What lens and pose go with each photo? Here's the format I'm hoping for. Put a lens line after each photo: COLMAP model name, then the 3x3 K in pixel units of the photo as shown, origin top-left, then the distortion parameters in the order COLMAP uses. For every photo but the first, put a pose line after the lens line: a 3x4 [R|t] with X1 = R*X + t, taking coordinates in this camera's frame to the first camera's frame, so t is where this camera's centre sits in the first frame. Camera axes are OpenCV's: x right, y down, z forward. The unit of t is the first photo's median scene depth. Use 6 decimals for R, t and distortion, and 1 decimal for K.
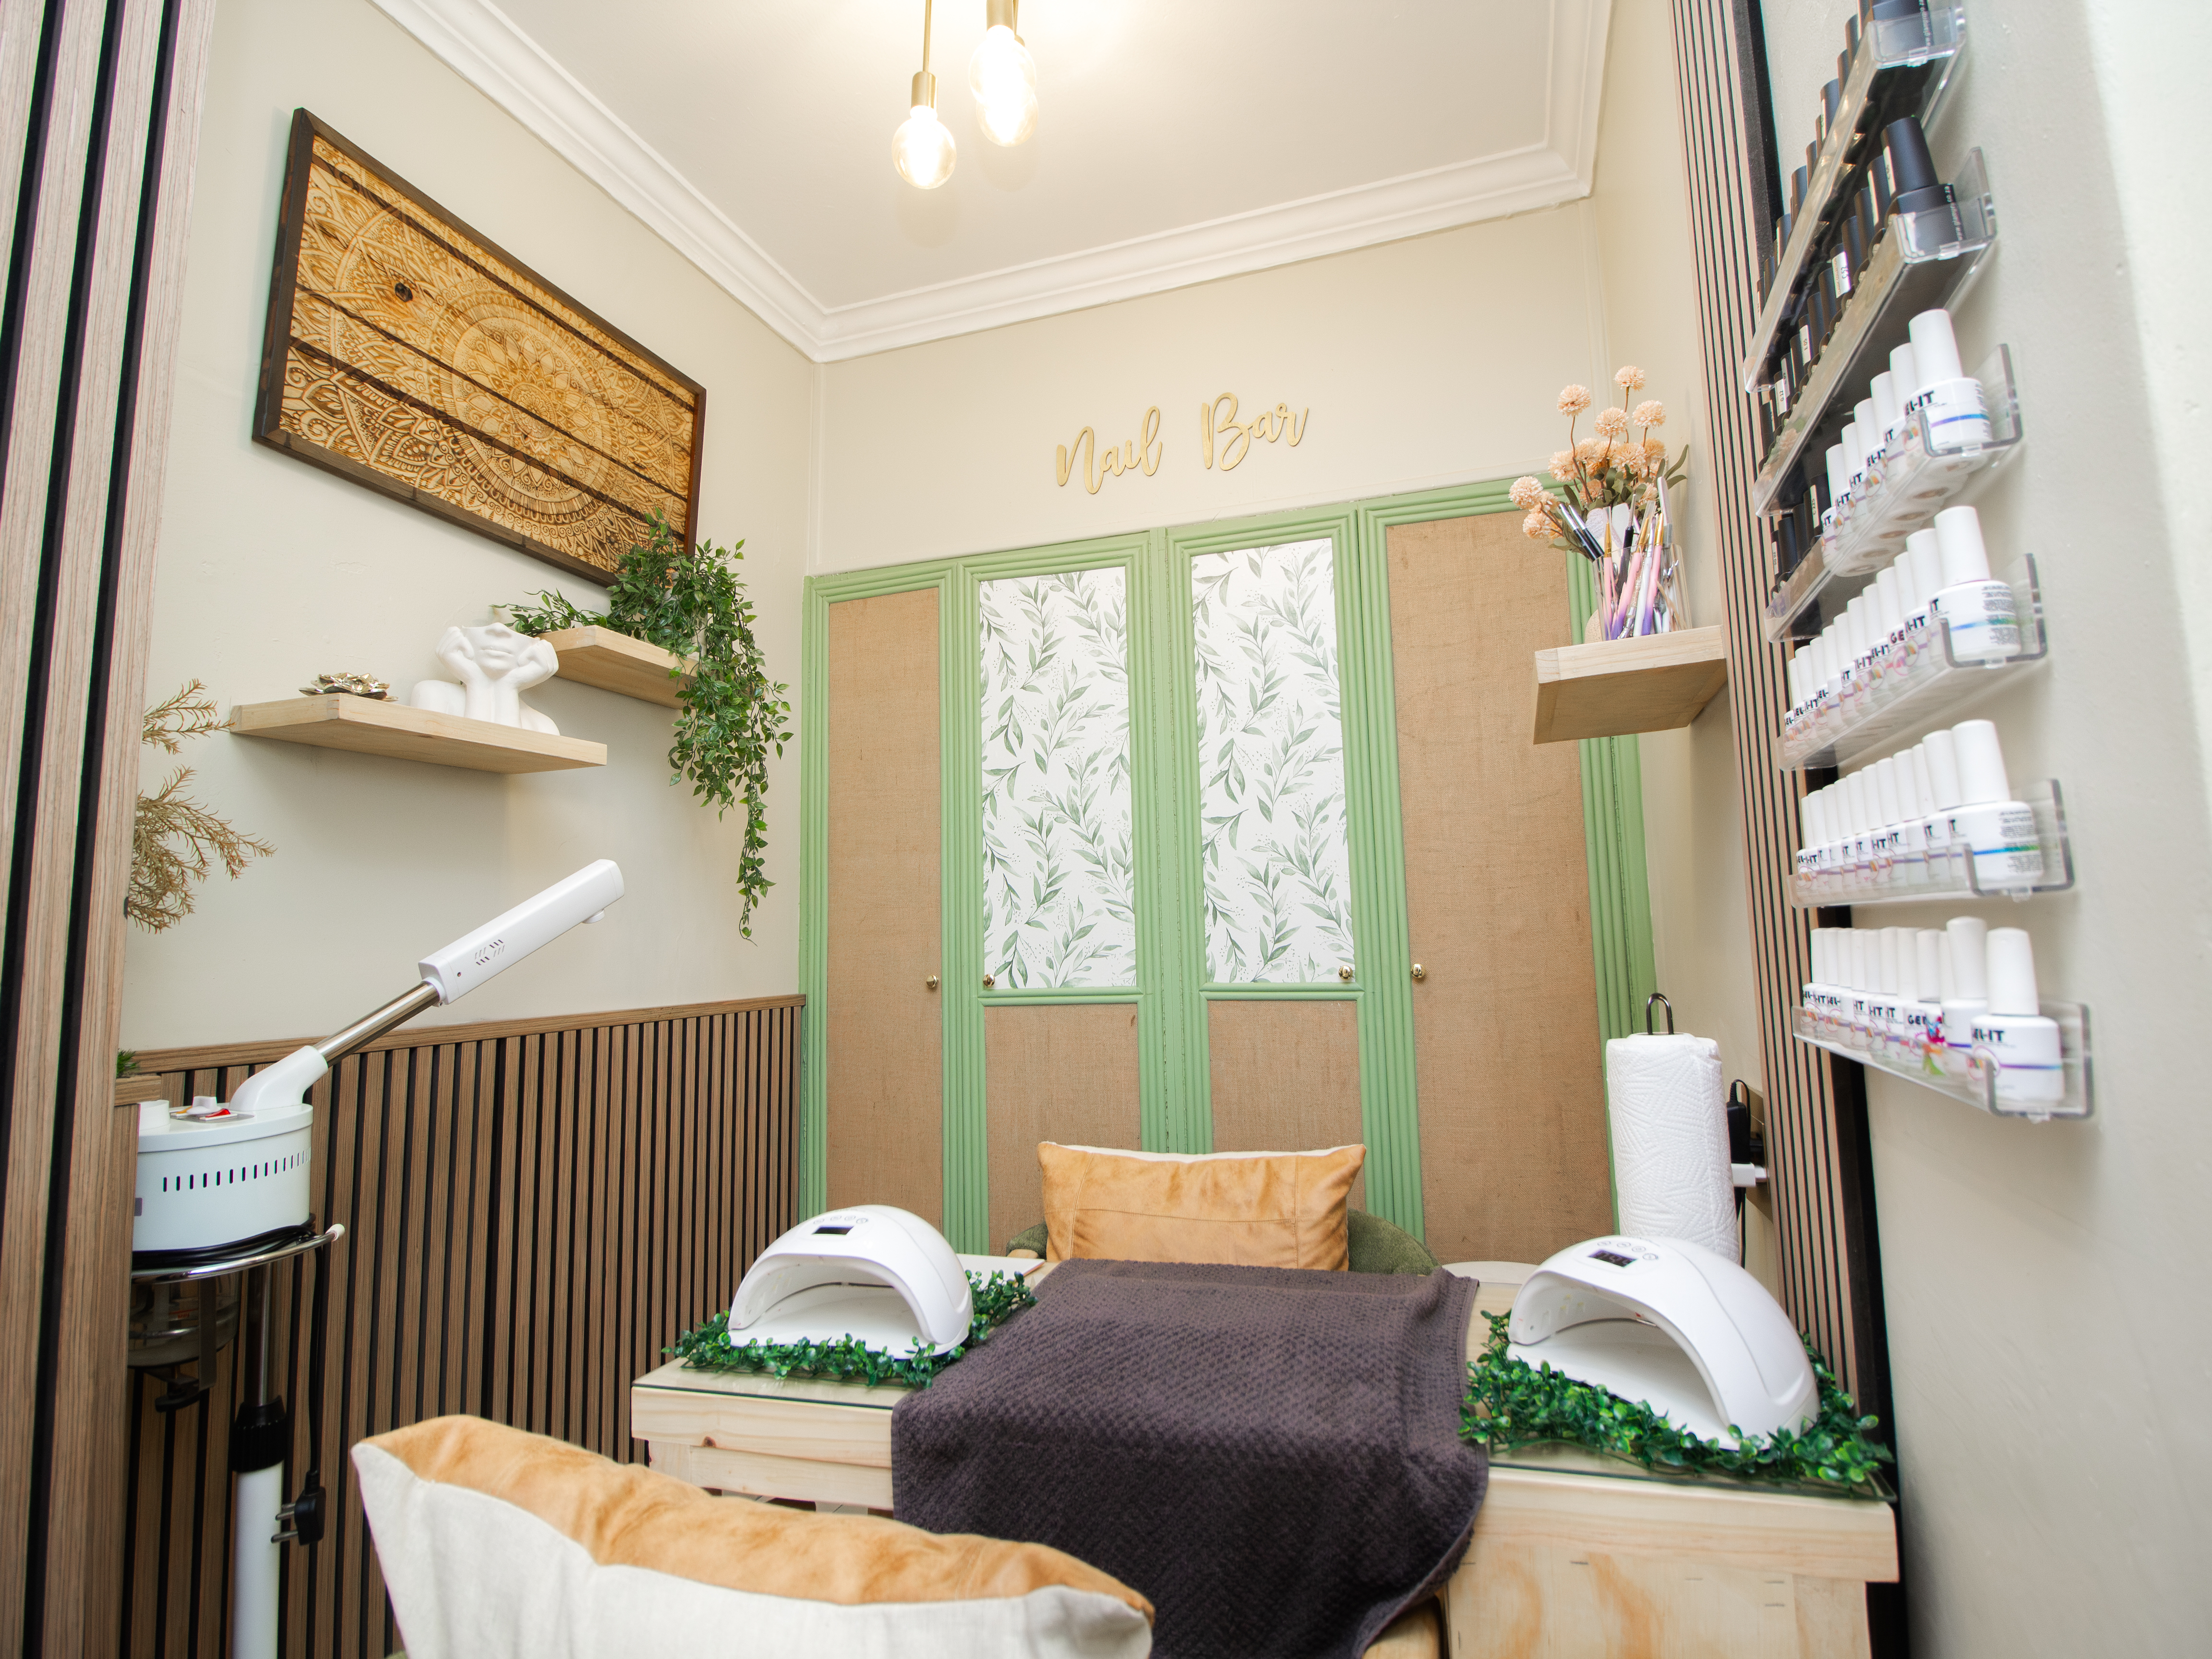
lens RADIAL K [[1154.8, 0, 1107.1], [0, 1154.8, 803.2], [0, 0, 1]] dist [-0.004486, -0.001159]
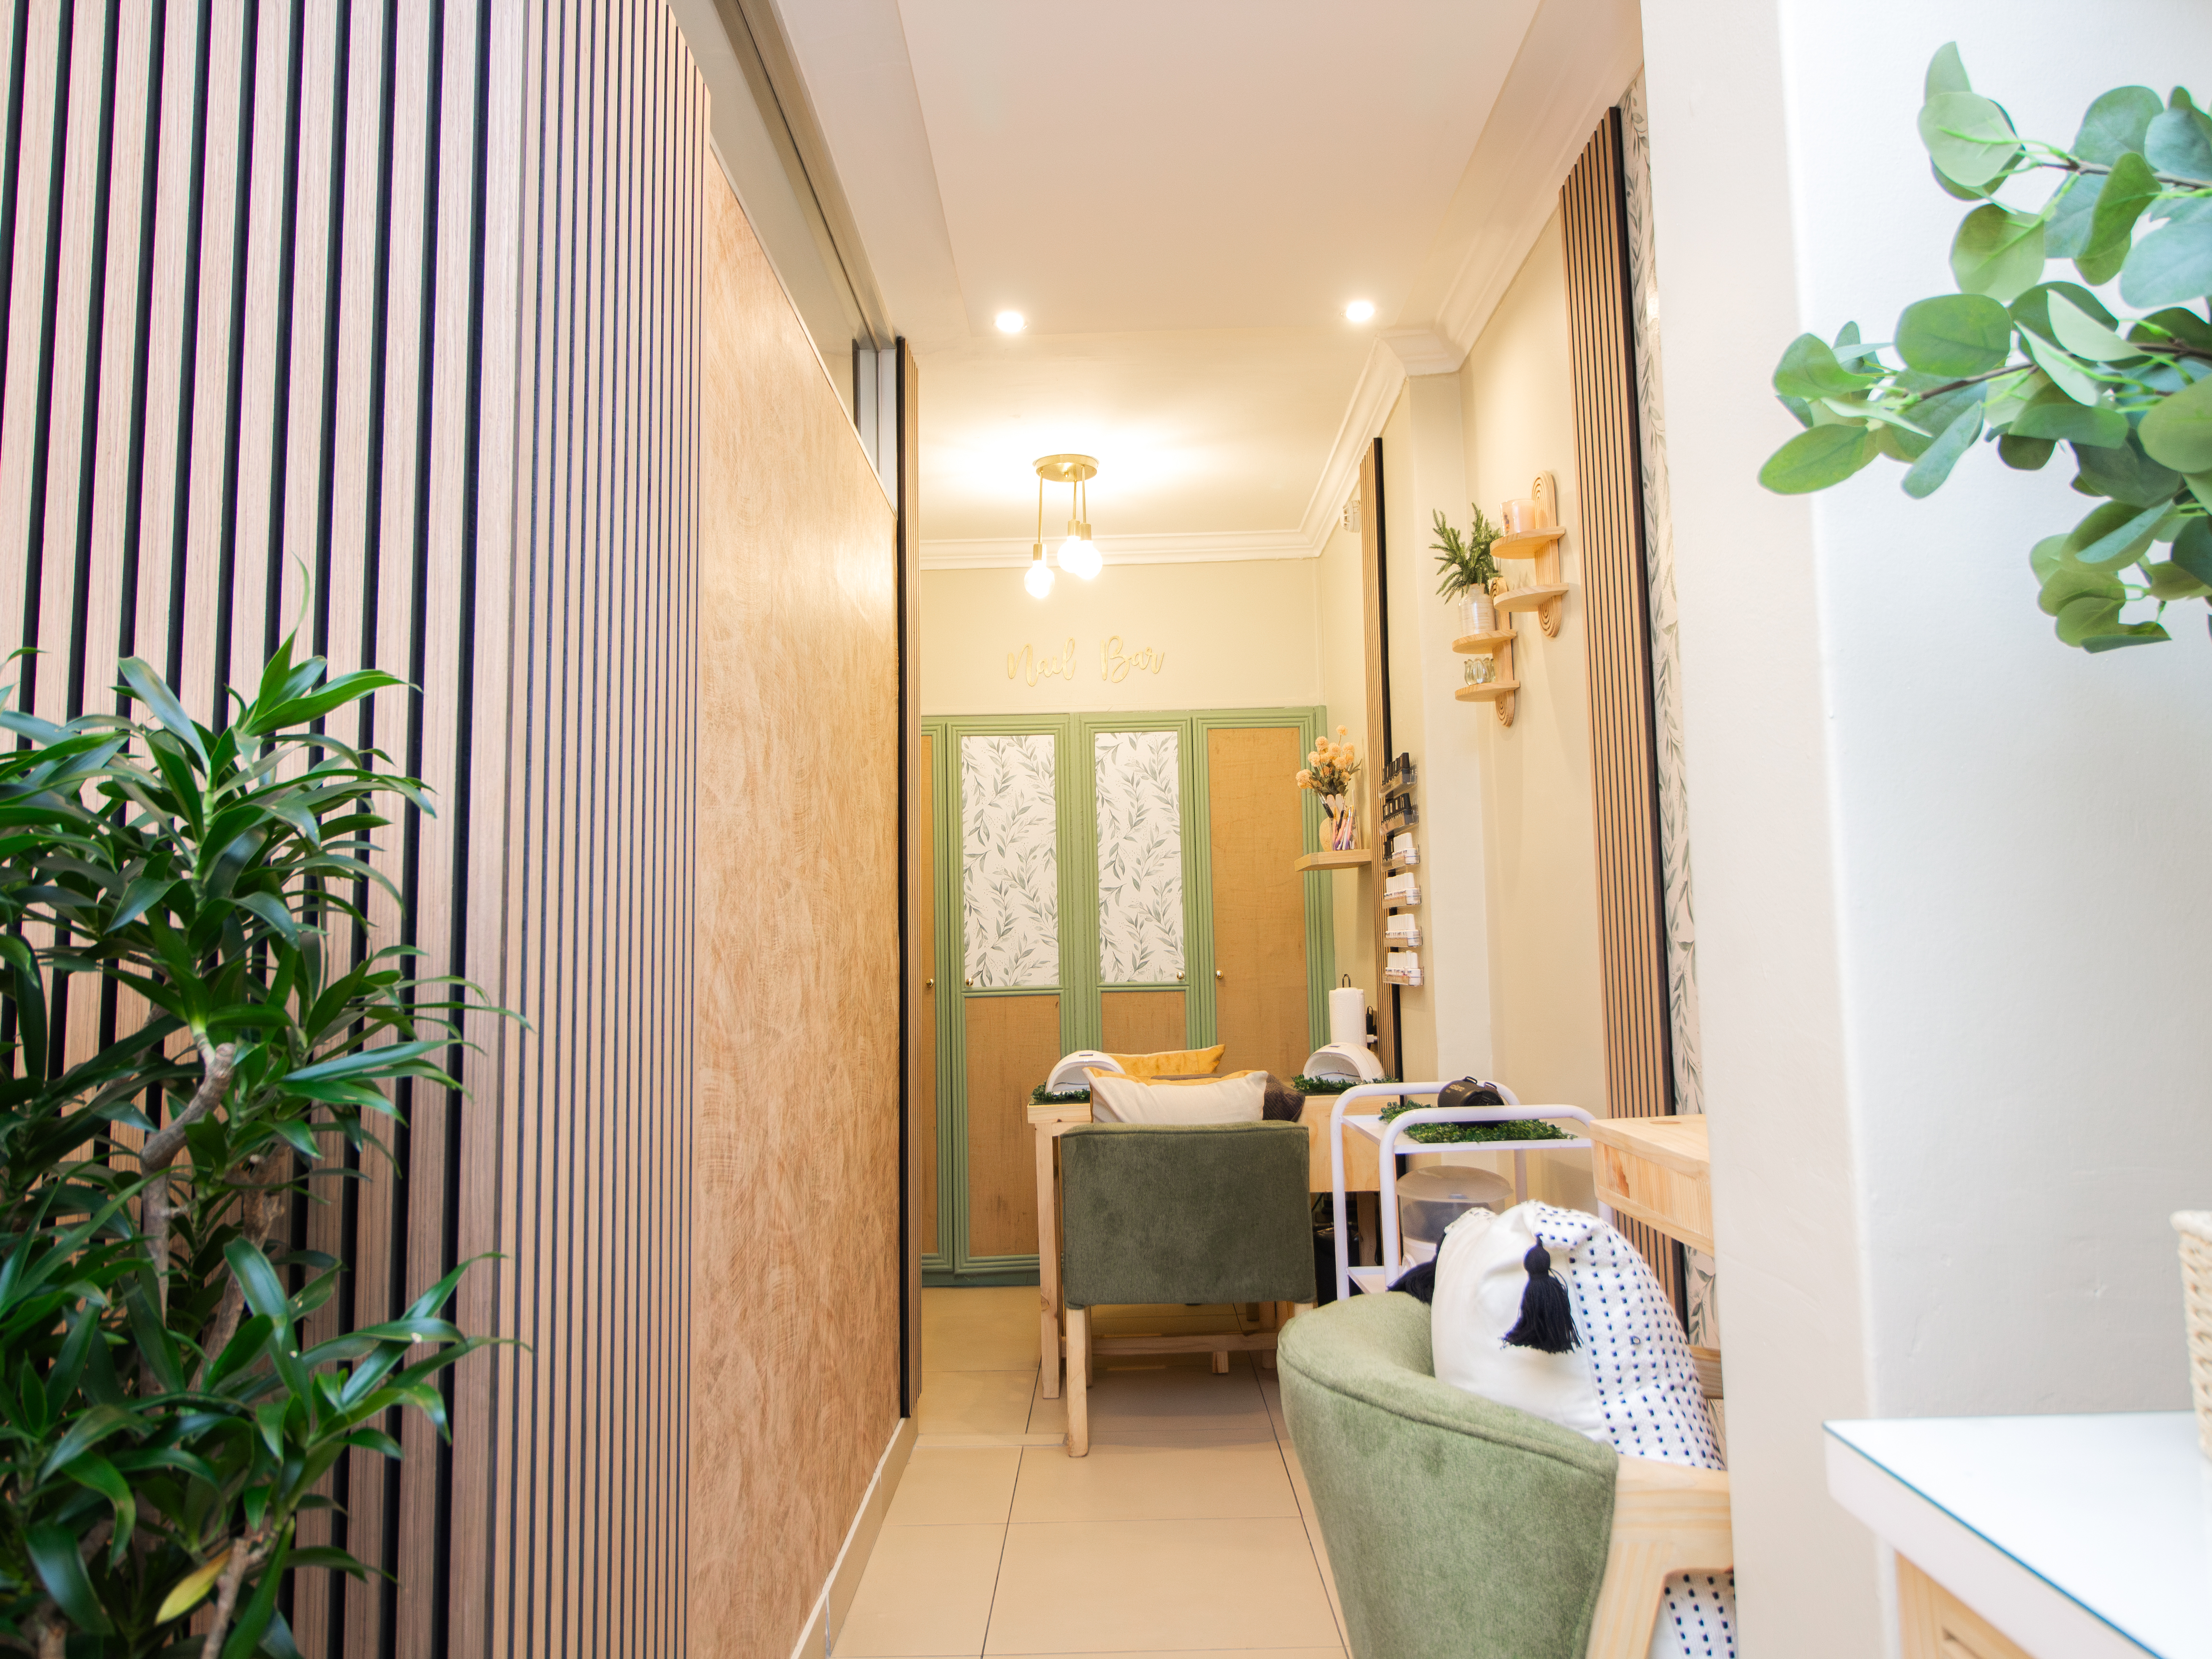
lens RADIAL K [[1401.0, 0, 1106.0], [0, 1401.0, 829.5], [0, 0, 1]] dist [0.000364, -0.000012]
pose [[0.954583, 0.029603, 0.296472, -0.532934], [-0.036109, 0.999212, 0.016490, -0.109108], [-0.295750, -0.026446, 0.954899, -1.005491]]
